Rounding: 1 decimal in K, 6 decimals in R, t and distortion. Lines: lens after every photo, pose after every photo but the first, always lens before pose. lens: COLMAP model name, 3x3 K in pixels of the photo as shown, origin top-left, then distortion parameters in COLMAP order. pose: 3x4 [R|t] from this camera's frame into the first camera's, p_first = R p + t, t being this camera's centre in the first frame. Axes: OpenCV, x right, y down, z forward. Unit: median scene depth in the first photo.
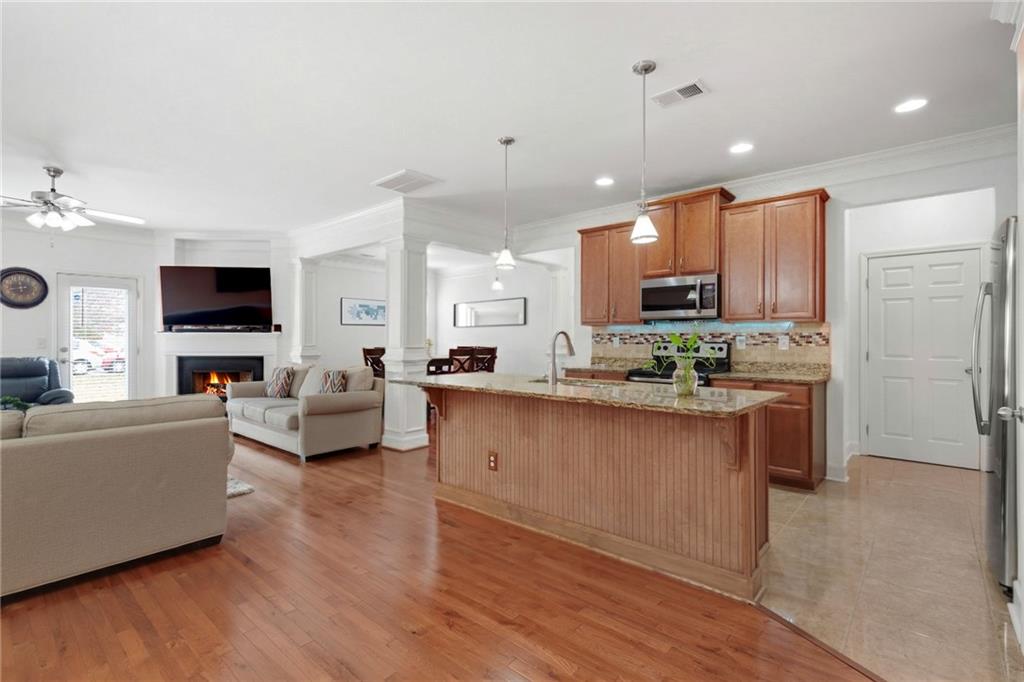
lens RADIAL K [[478.8, 0, 498.0], [0, 478.8, 335.4], [0, 0, 1]] dist [0.003115, 0.000662]
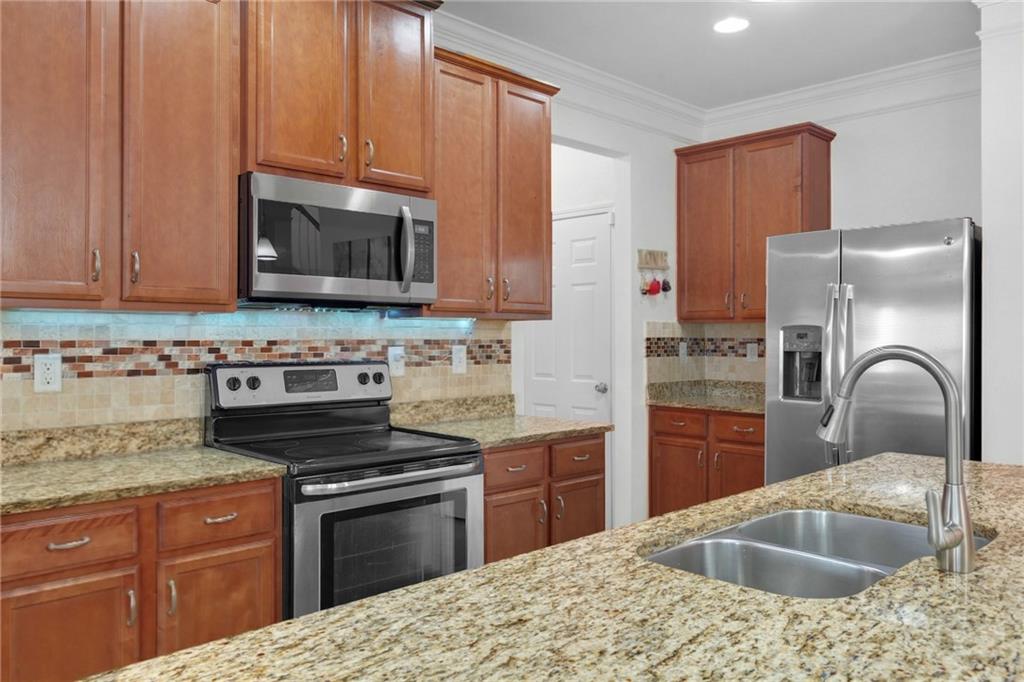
lens RADIAL K [[775.5, 0, 508.3], [0, 775.5, 334.4], [0, 0, 1]] dist [-0.001091, 0.008176]
pose [[0.069417, 0.000969, 0.997587, -0.229609], [-0.004636, 0.999989, -0.000649, -0.010807], [-0.997577, -0.004579, 0.069421, 0.920896]]
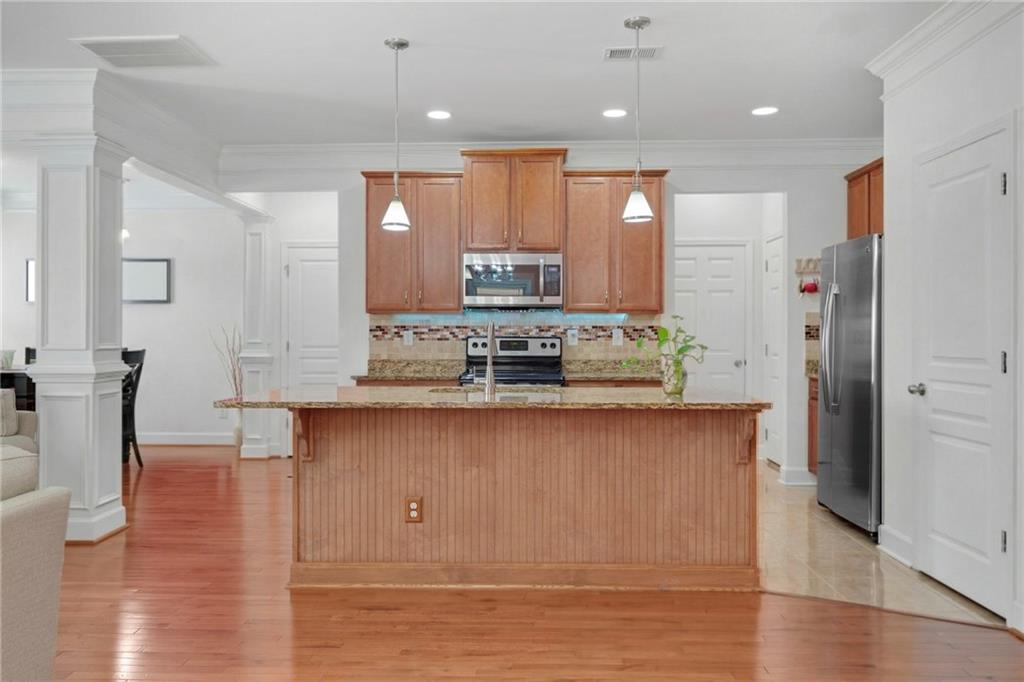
lens RADIAL K [[775.5, 0, 513.8], [0, 775.5, 335.1], [0, 0, 1]] dist [-0.001091, 0.008176]
pose [[0.764554, -0.003566, 0.644549, -0.480214], [-0.002596, 0.999960, 0.008612, -0.000185], [-0.644554, -0.008258, 0.764514, 0.038245]]
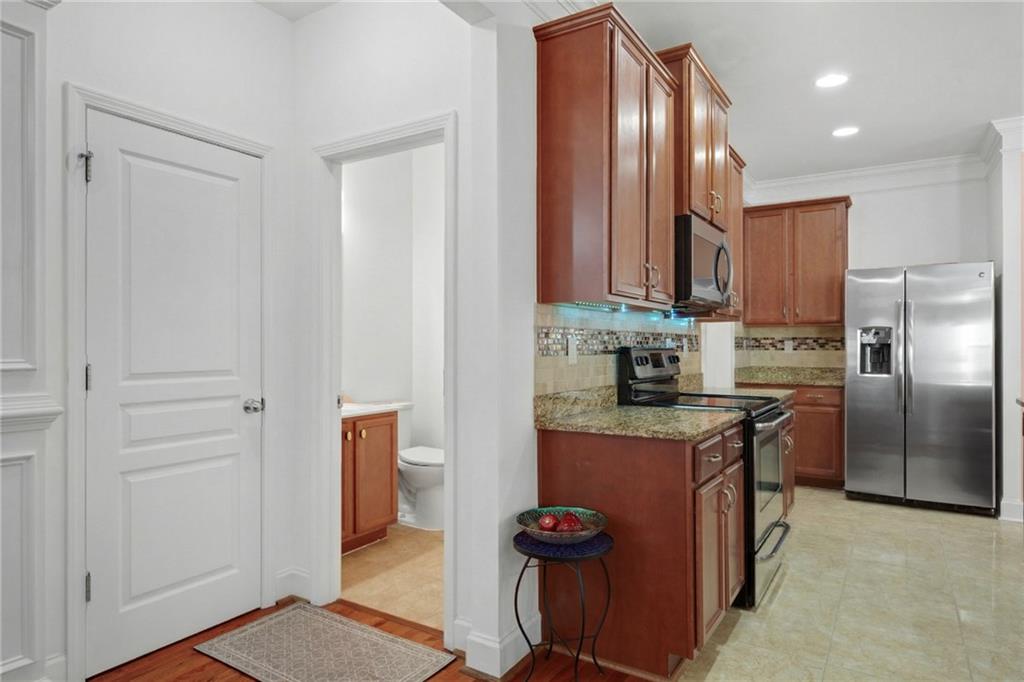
lens RADIAL K [[624.9, 0, 514.5], [0, 624.9, 345.5], [0, 0, 1]] dist [0.010610, 0.001016]
pose [[-0.178031, -0.002093, 0.984023, -0.308437], [-0.007206, 0.999974, 0.000823, 0.012974], [-0.983999, -0.006944, -0.178041, 1.476111]]
